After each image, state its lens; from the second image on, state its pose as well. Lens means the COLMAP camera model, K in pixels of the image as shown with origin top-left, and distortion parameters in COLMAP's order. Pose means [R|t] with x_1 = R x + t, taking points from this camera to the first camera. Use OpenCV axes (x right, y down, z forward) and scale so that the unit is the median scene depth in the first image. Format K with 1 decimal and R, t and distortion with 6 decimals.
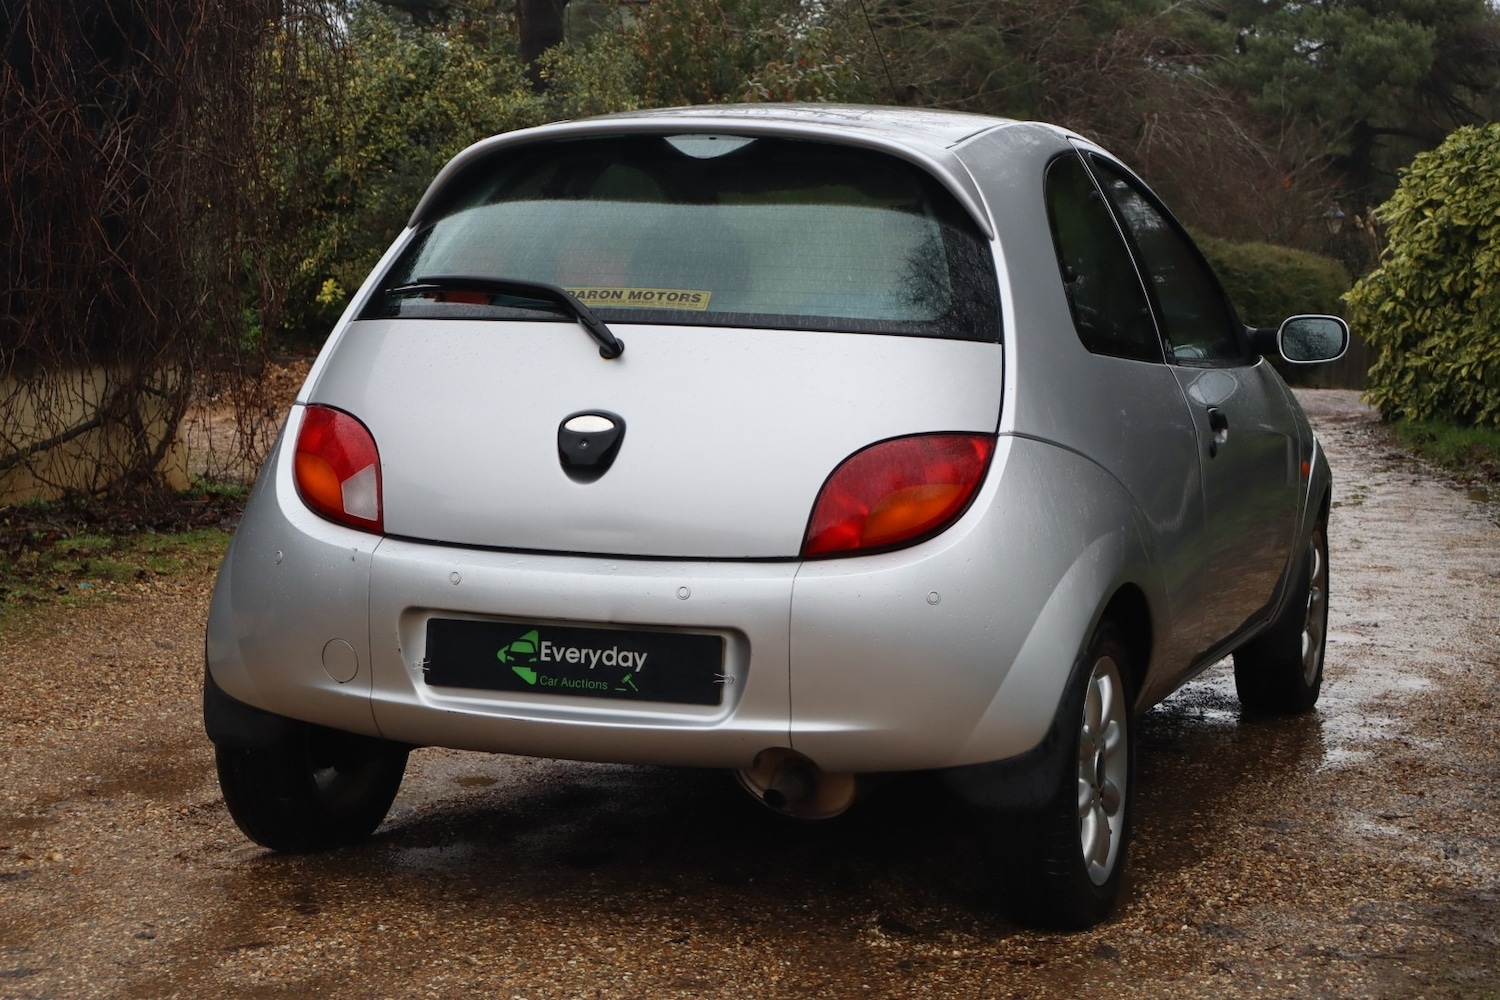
lens RADIAL K [[2973.3, 0, 740.2], [0, 2973.3, 502.3], [0, 0, 1]] dist [0.021118, 0.000000]
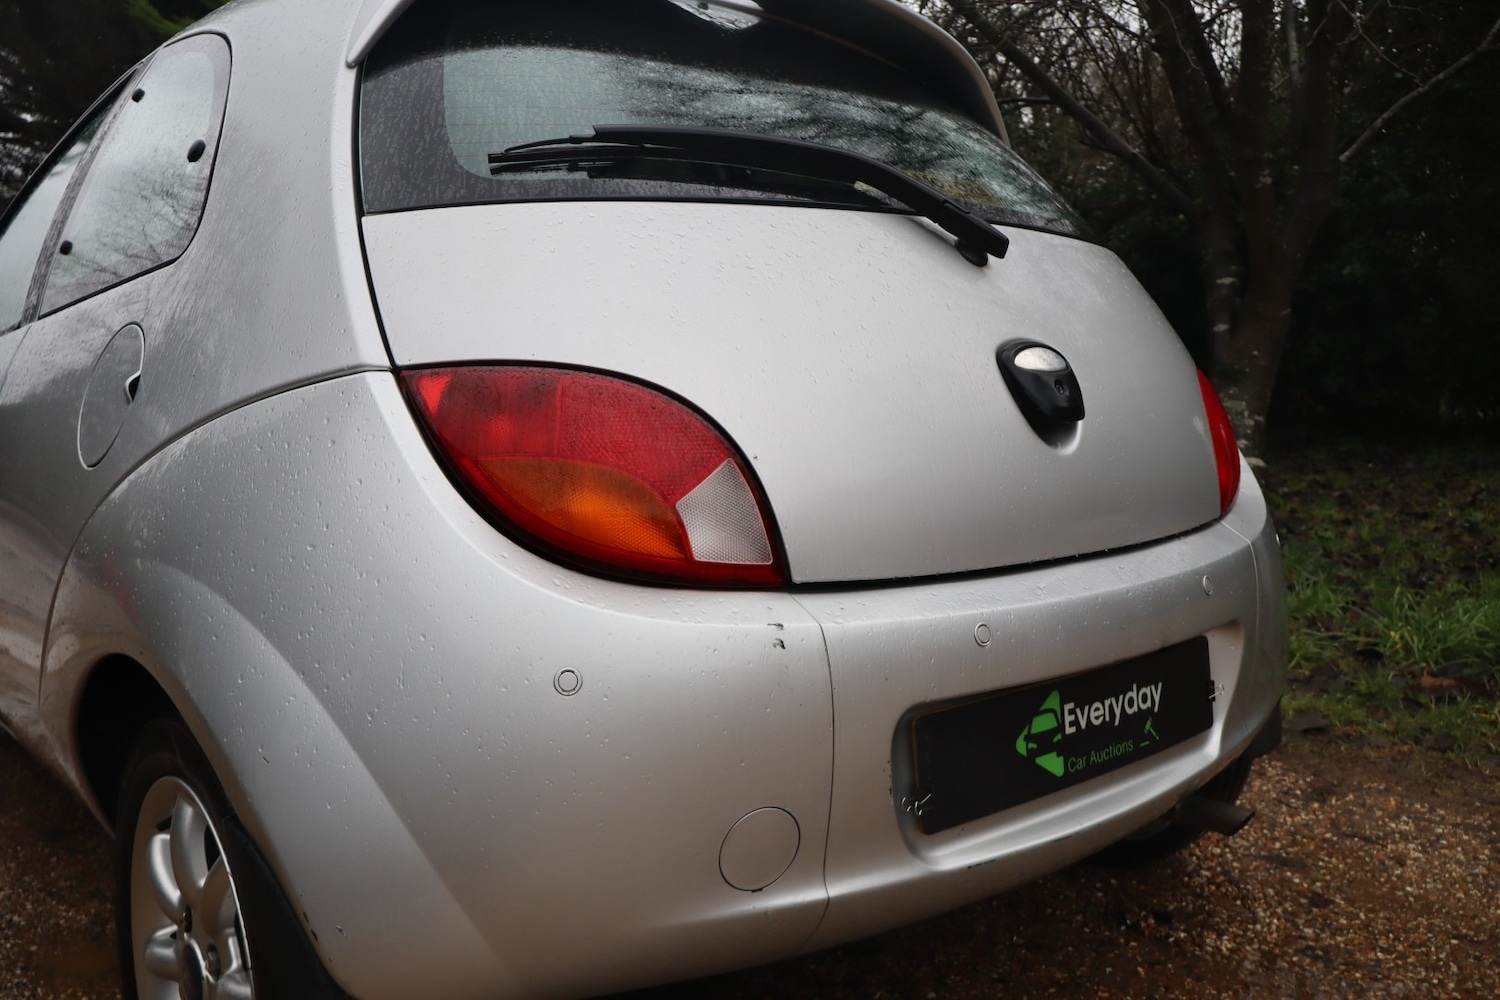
lens RADIAL K [[1248.0, 0, 746.2], [0, 1248.0, 504.2], [0, 0, 1]] dist [-0.005561, 0.009483]
pose [[0.501028, -0.111761, 0.858184, -0.314179], [0.106191, 0.992072, 0.067201, -0.019674], [-0.858891, 0.057462, 0.508925, 0.899526]]
